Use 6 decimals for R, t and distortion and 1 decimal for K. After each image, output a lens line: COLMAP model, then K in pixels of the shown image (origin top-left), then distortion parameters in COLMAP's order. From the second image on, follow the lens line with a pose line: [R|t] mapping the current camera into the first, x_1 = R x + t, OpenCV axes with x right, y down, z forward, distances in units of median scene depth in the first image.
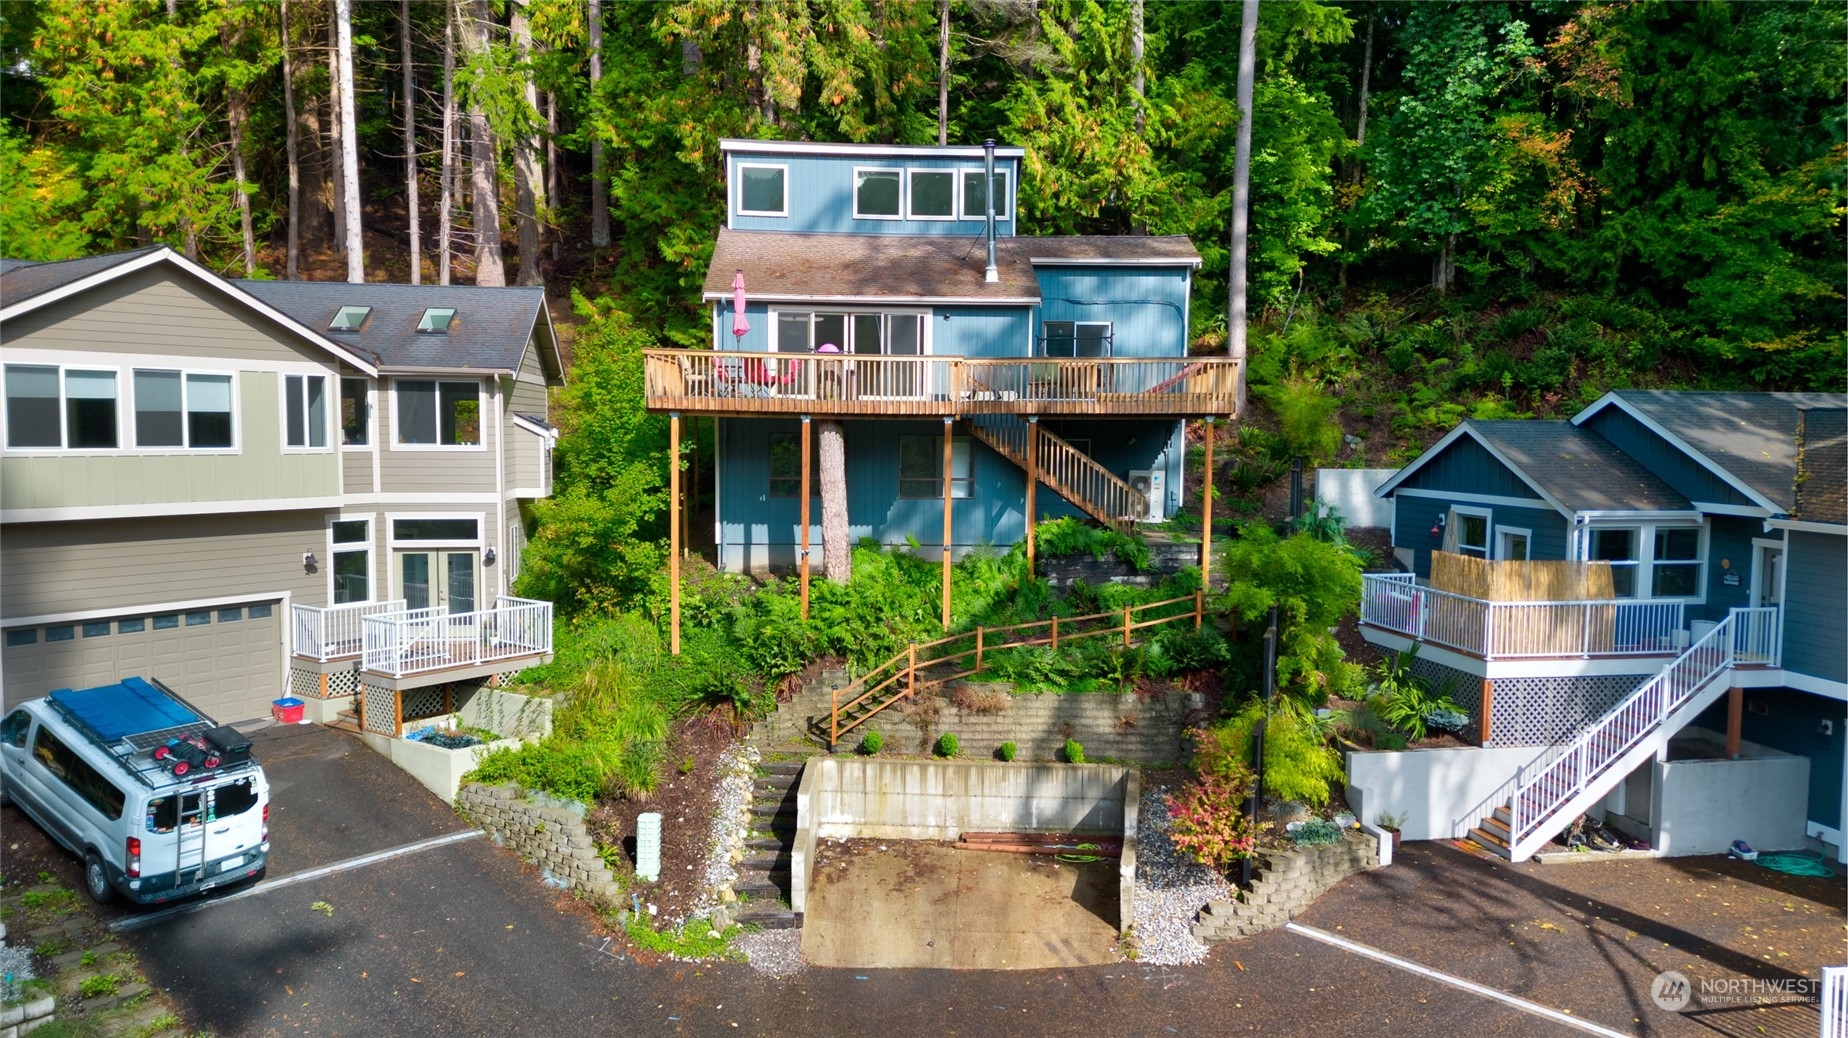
lens RADIAL K [[1300.1, 0, 924.0], [0, 1300.1, 519.0], [0, 0, 1]] dist [0.041730, -0.040477]
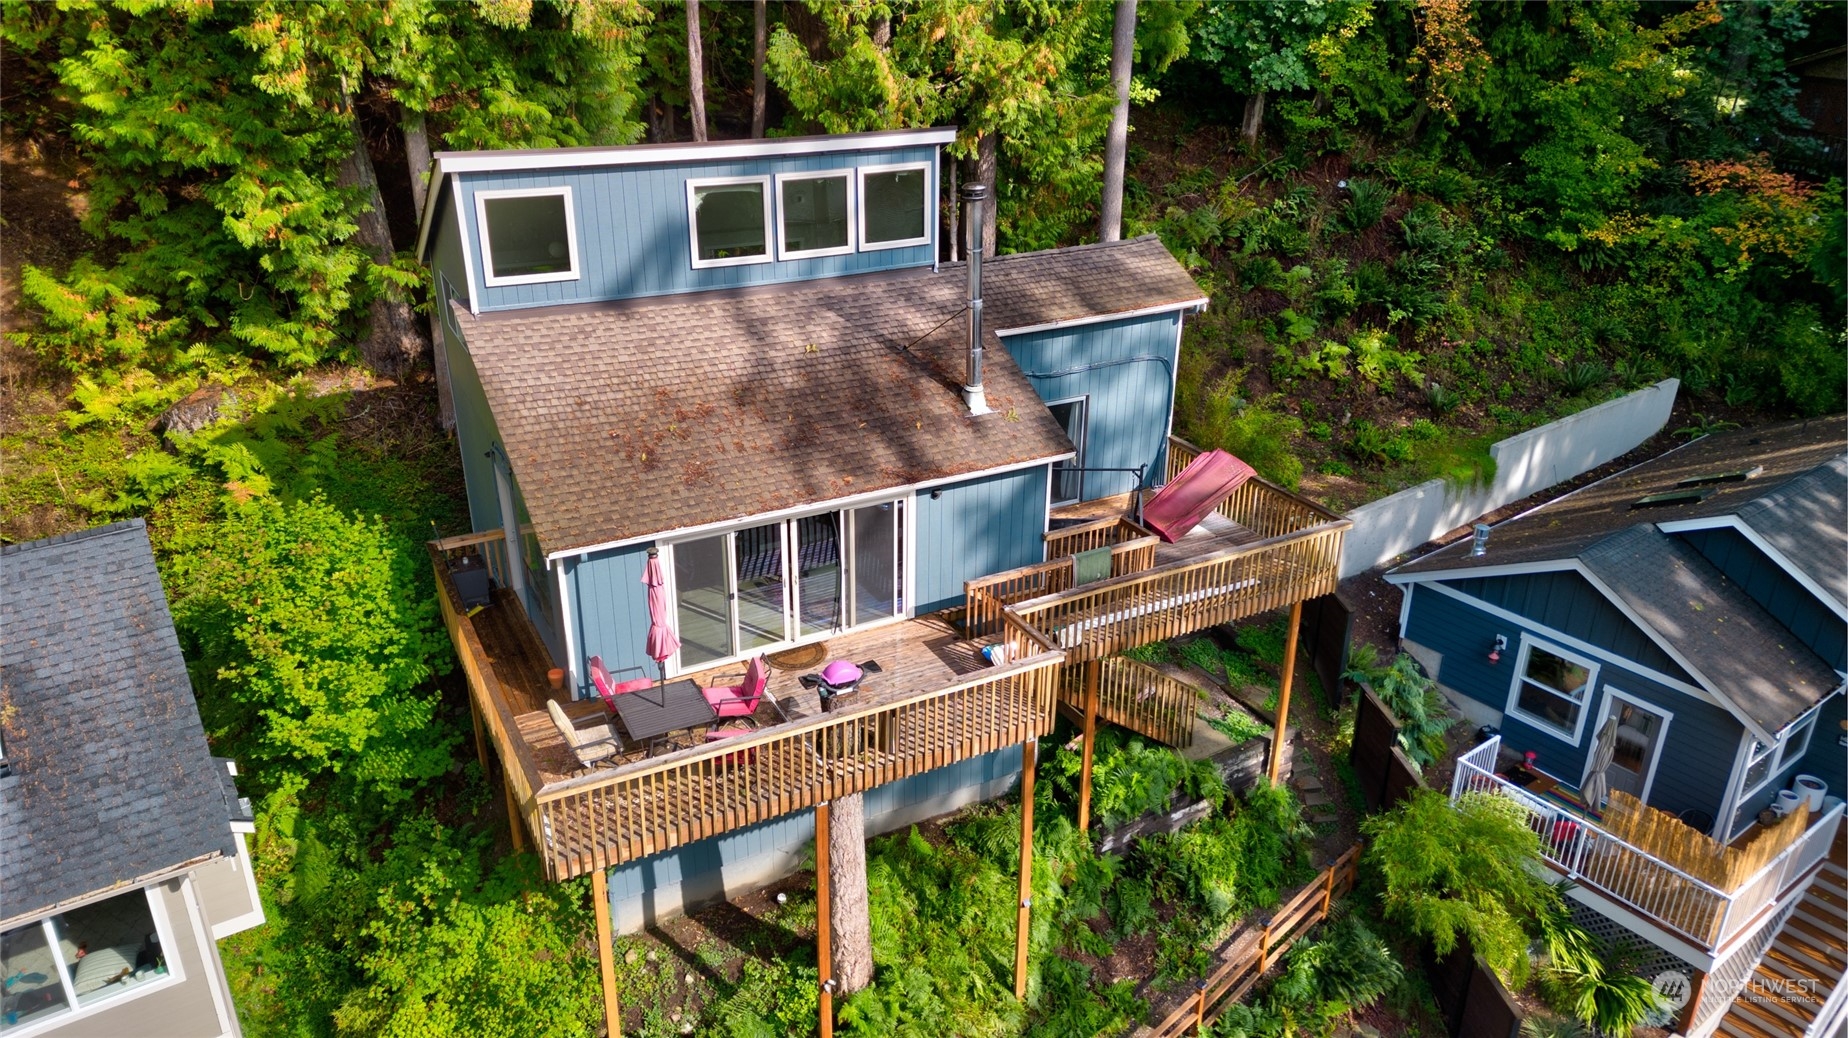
lens RADIAL K [[1300.1, 0, 924.0], [0, 1300.1, 519.0], [0, 0, 1]] dist [0.041730, -0.040477]
pose [[0.899241, -0.179701, 0.398841, -0.250946], [0.031581, 0.936019, 0.350528, -0.384845], [-0.436313, -0.302614, 0.847382, 0.507185]]
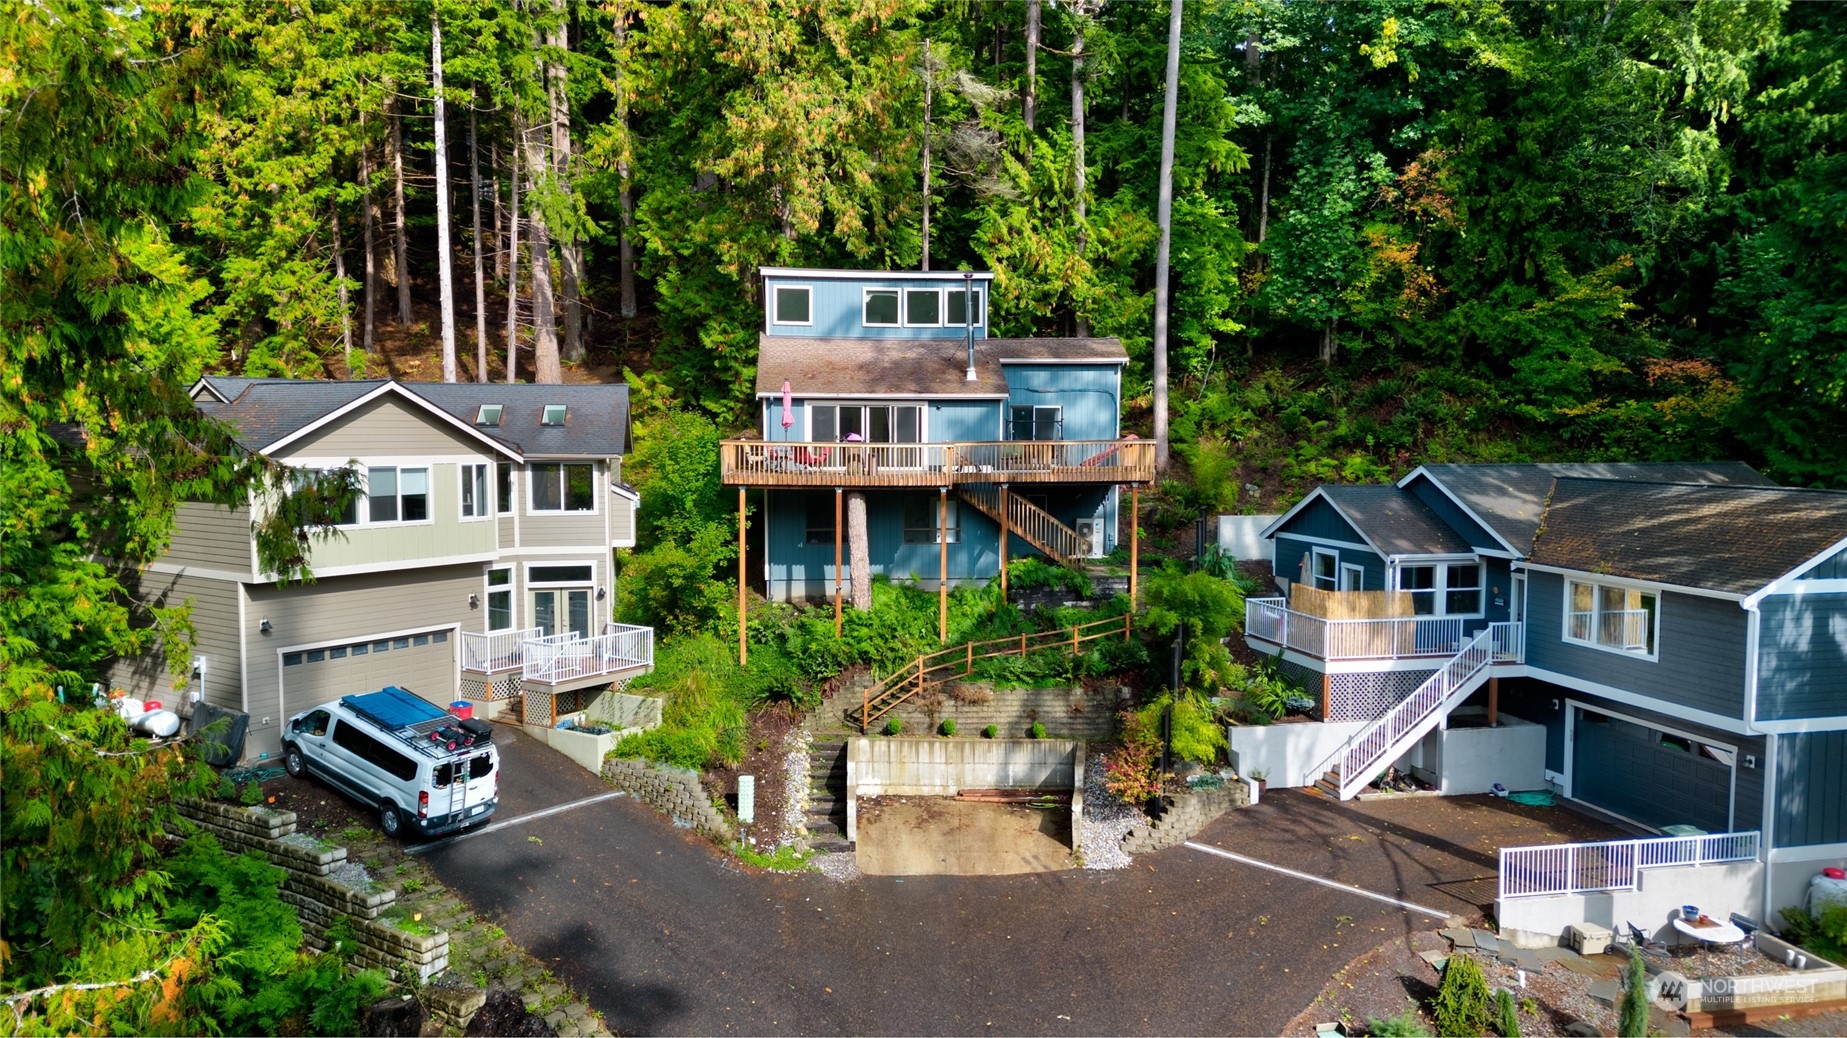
lens RADIAL K [[1299.4, 0, 923.5], [0, 1299.4, 519.0], [0, 0, 1]] dist [0.041730, -0.040477]
pose [[0.999307, -0.010273, 0.035790, -0.049530], [0.010390, 0.999941, -0.003079, -0.040226], [-0.035756, 0.003448, 0.999355, -0.347479]]
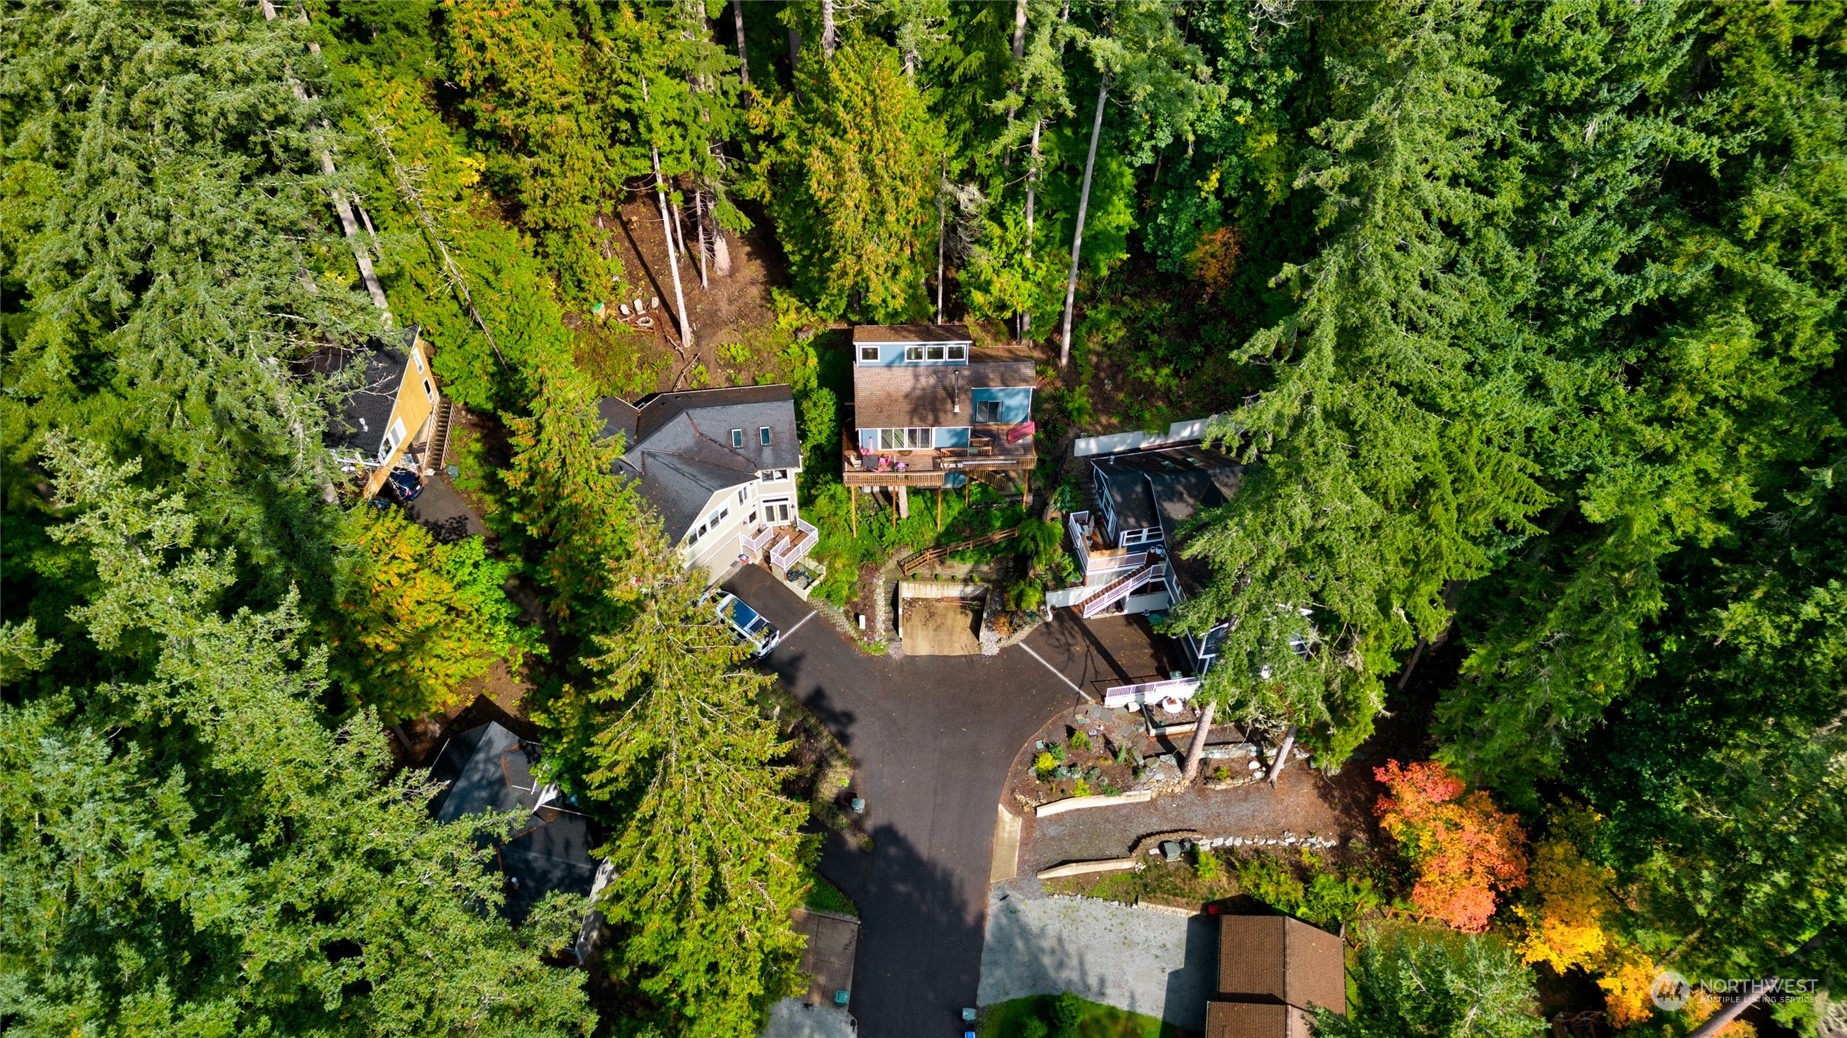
lens RADIAL K [[1299.4, 0, 923.5], [0, 1299.4, 519.0], [0, 0, 1]] dist [0.041730, -0.040477]
pose [[0.999961, 0.000999, 0.008789, -0.046986], [-0.006663, 0.738554, 0.674161, -2.061635], [-0.005817, -0.674193, 0.738532, -1.328075]]
